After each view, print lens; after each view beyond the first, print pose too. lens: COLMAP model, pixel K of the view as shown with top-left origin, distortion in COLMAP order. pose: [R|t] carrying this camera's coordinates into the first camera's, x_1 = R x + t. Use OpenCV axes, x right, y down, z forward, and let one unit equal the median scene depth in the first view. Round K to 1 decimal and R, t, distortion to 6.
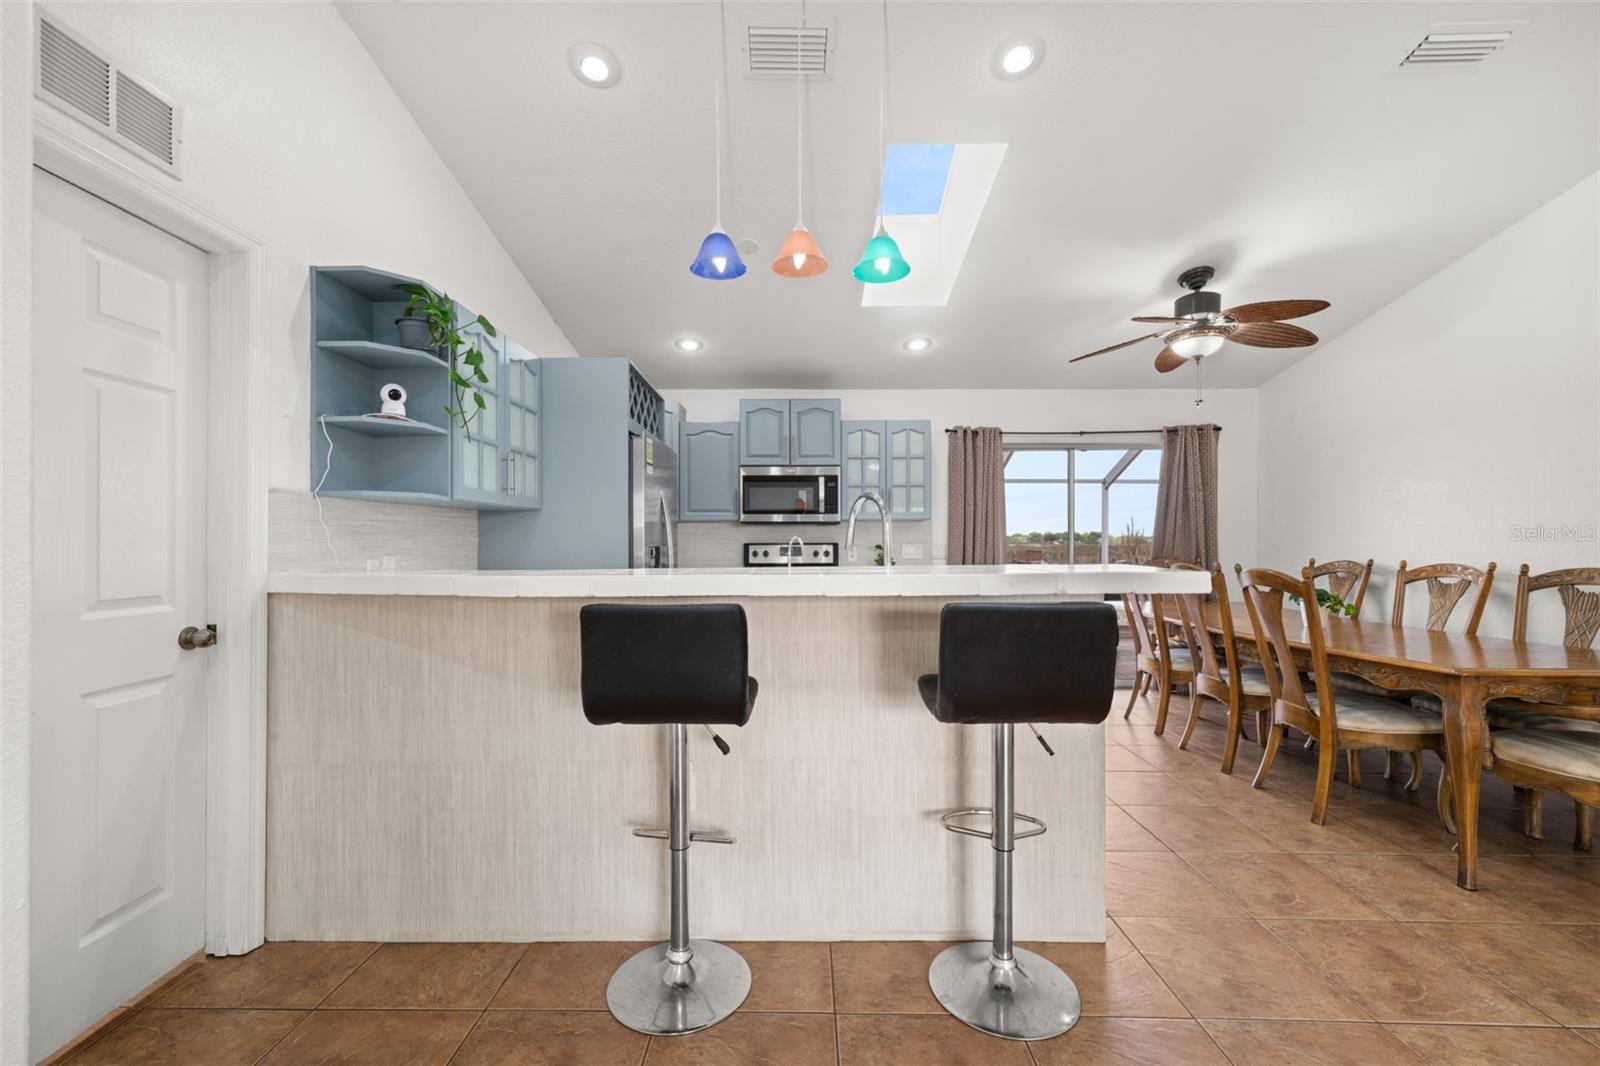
lens RADIAL K [[653.7, 0, 799.4], [0, 653.7, 538.5], [0, 0, 1]] dist [0.000510, 0.000009]
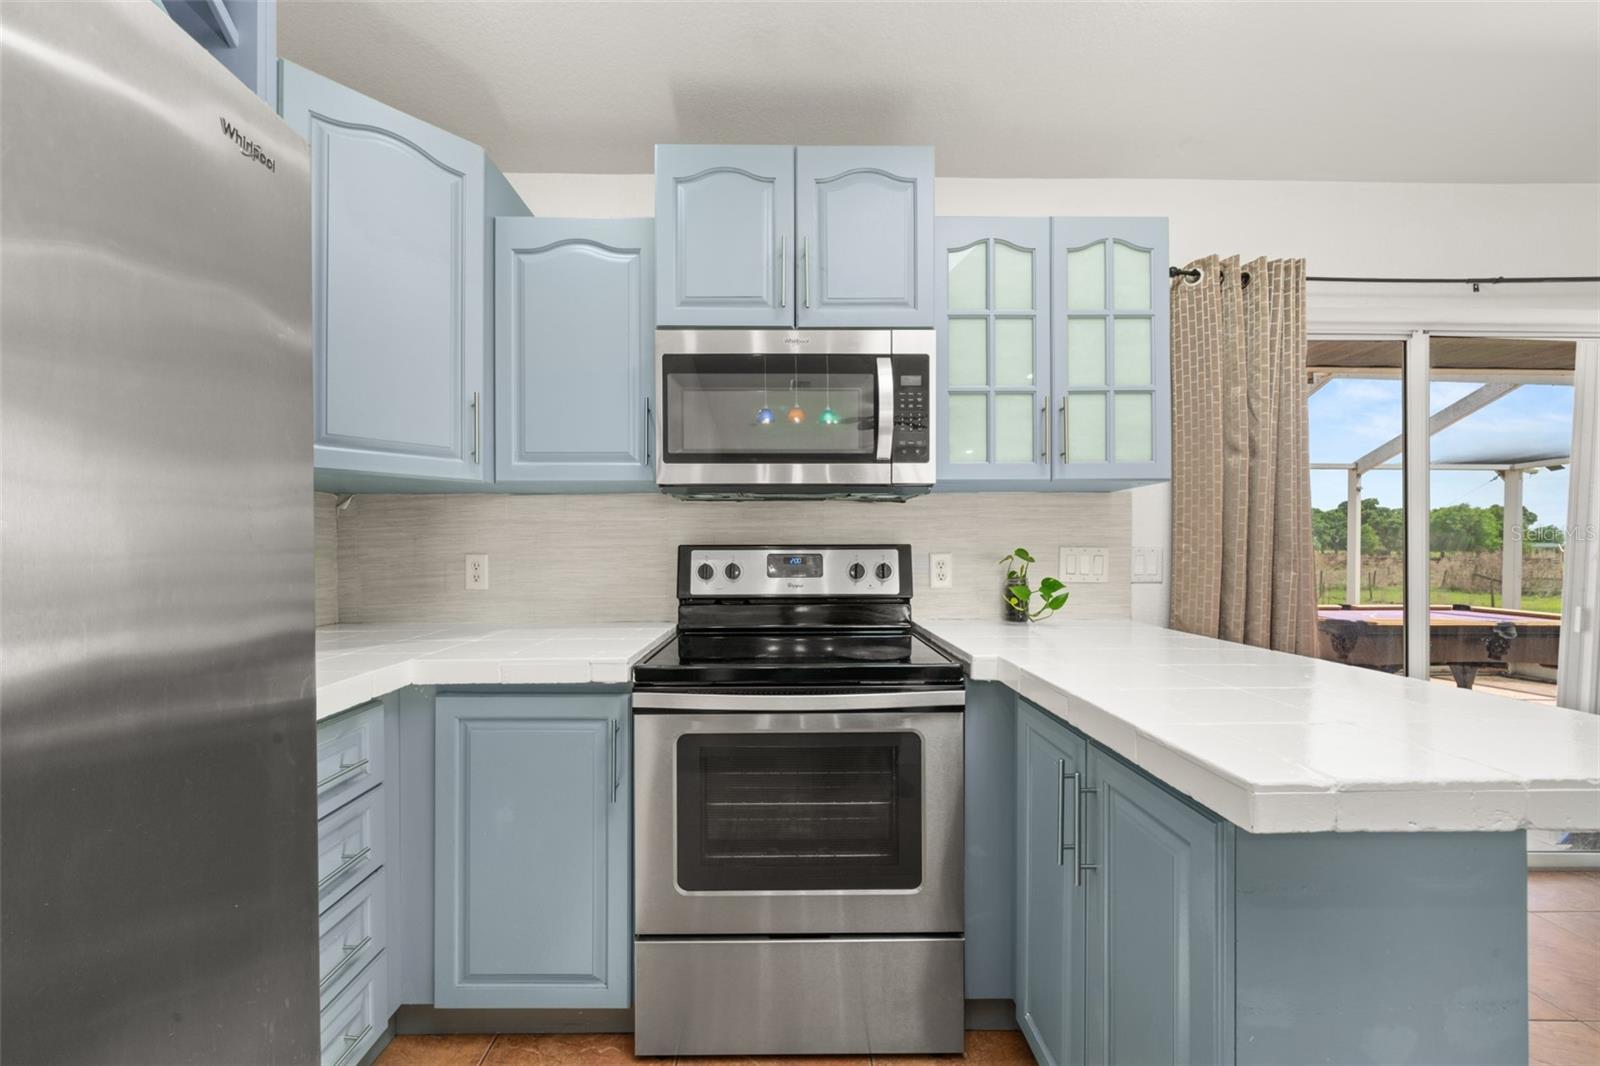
lens RADIAL K [[610.6, 0, 798.2], [0, 610.6, 539.6], [0, 0, 1]] dist [-0.011869, -0.000203]
pose [[0.999717, -0.001794, 0.023737, -0.020550], [0.001855, 0.999995, -0.002520, 0.004973], [-0.023733, 0.002563, 0.999715, 0.656282]]
